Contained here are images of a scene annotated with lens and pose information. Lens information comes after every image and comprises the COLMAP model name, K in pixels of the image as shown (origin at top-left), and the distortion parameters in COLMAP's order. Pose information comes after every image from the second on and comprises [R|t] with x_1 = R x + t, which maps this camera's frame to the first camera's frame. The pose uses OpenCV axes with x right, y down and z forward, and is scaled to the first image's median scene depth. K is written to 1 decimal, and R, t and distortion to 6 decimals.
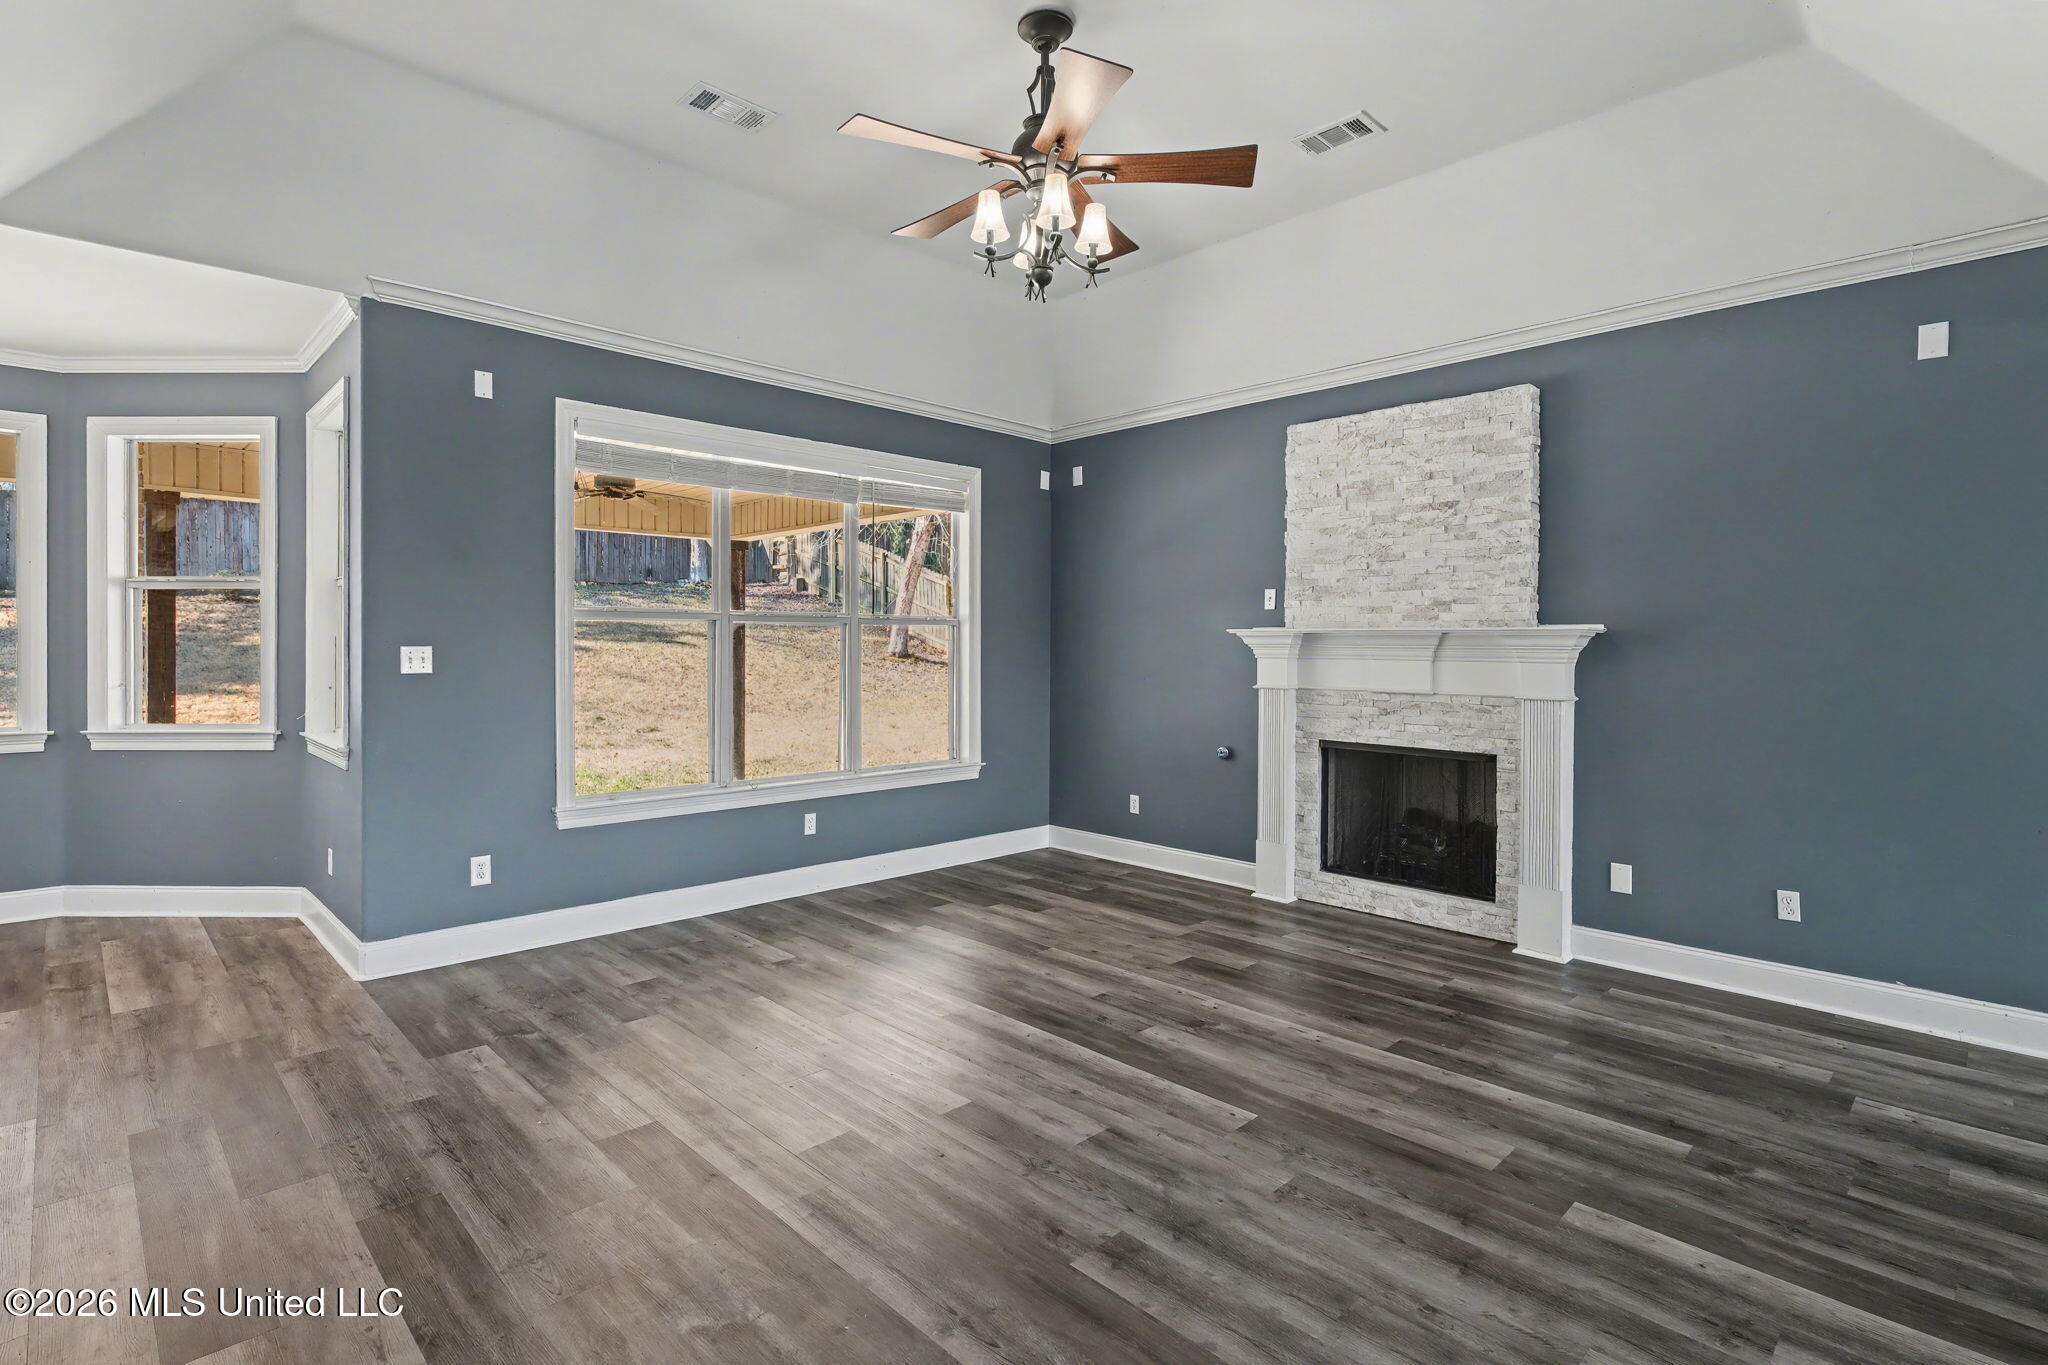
lens RADIAL K [[967.6, 0, 1008.0], [0, 967.6, 649.9], [0, 0, 1]] dist [-0.013829, -0.001299]
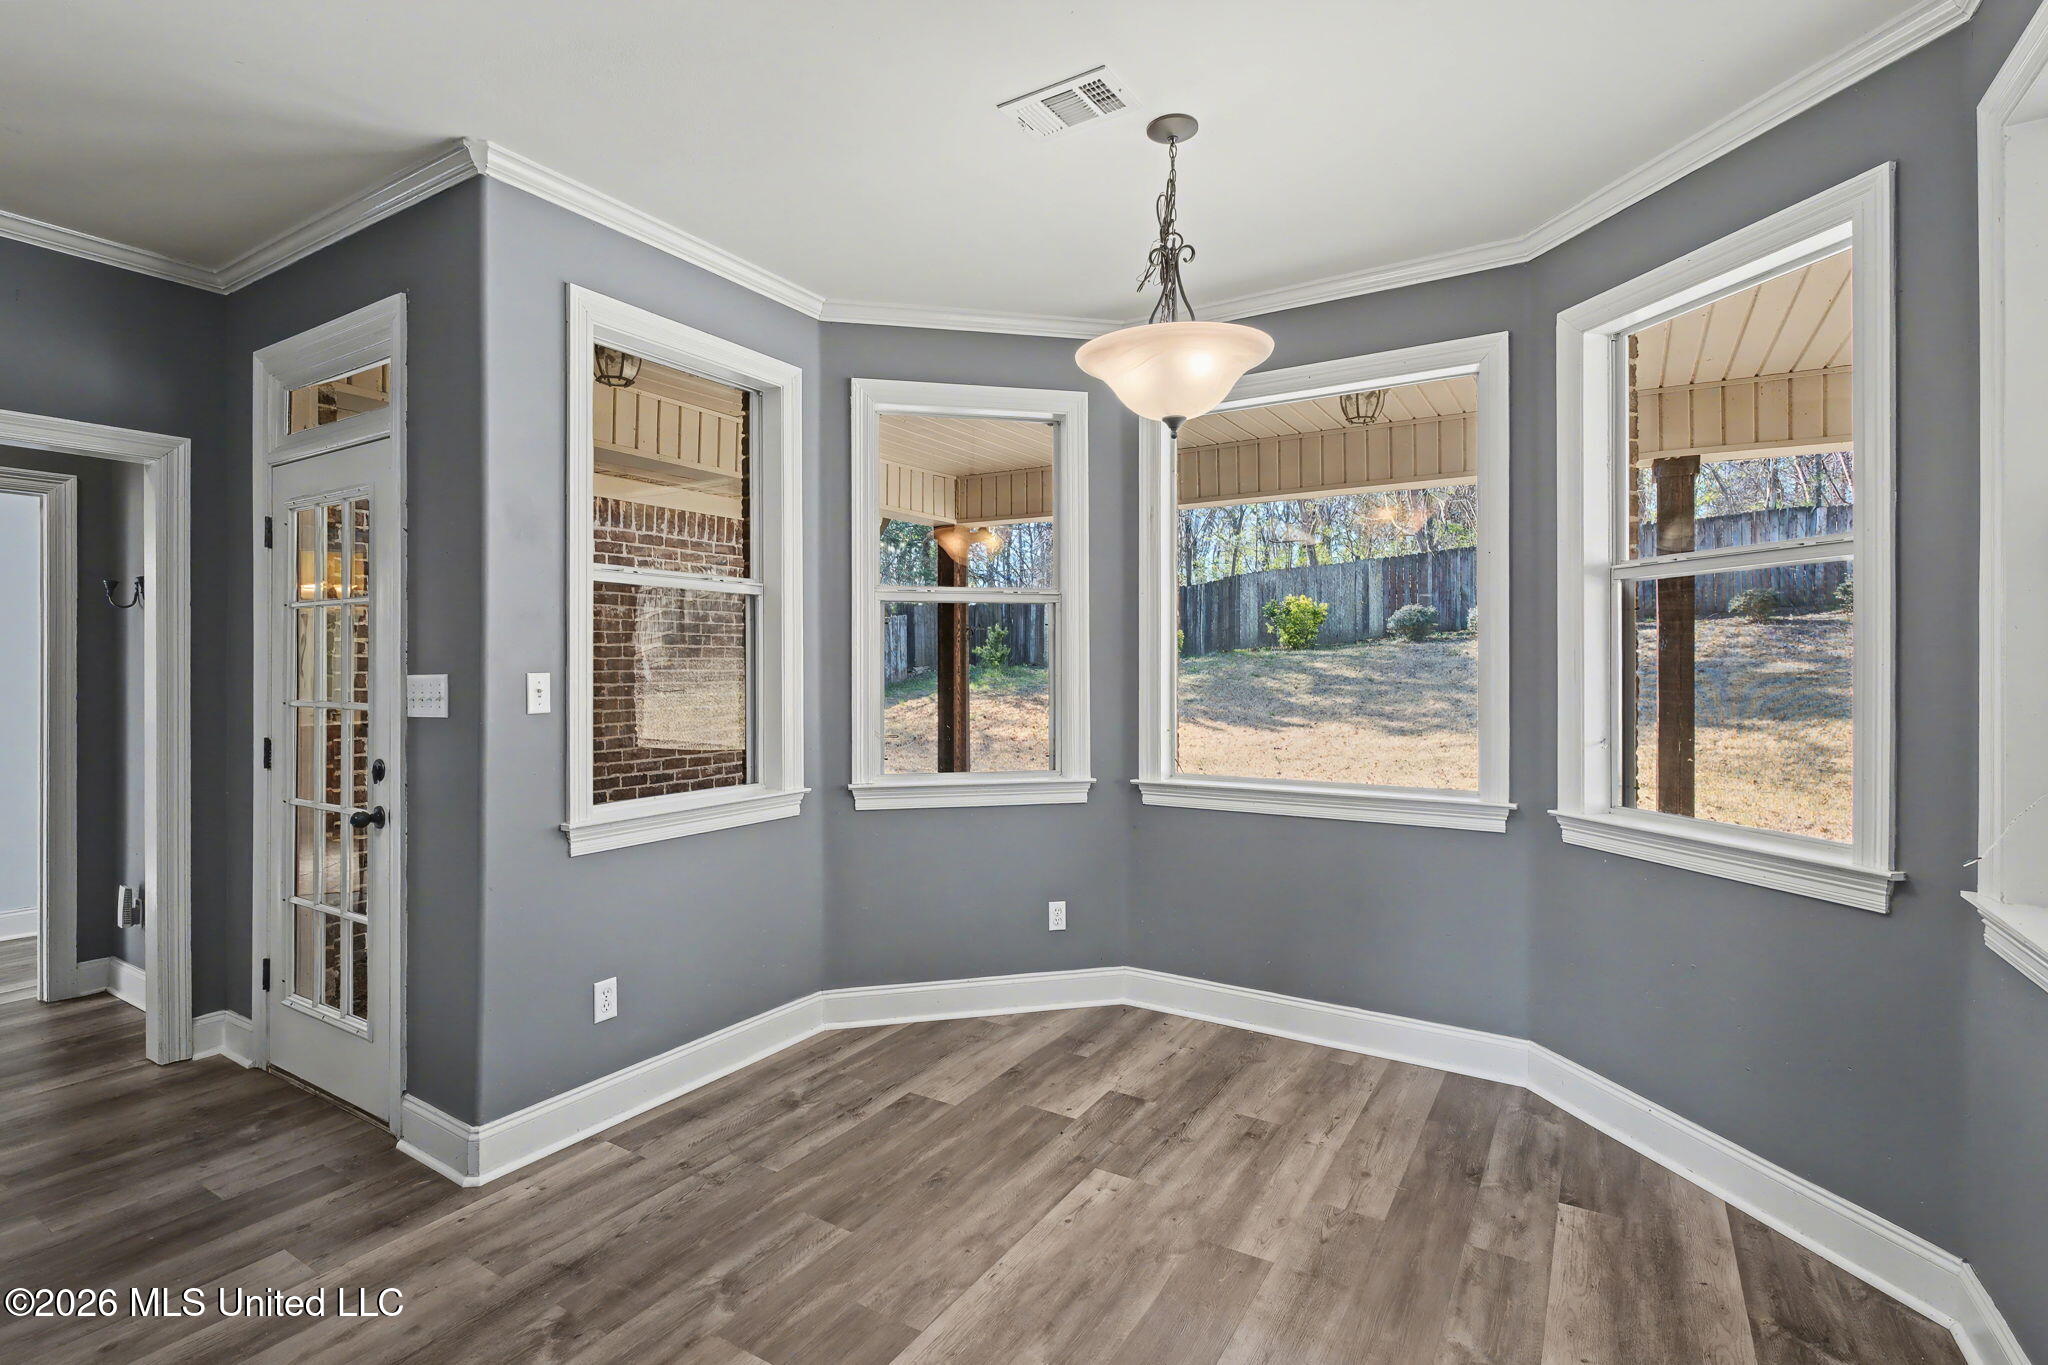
lens RADIAL K [[967.6, 0, 1023.5], [0, 967.6, 668.3], [0, 0, 1]] dist [-0.013829, -0.001299]
pose [[0.235802, -0.000933, -0.971801, -0.144103], [-0.005431, 0.999983, -0.002278, -0.002128], [0.971786, 0.005815, 0.235792, 0.169898]]
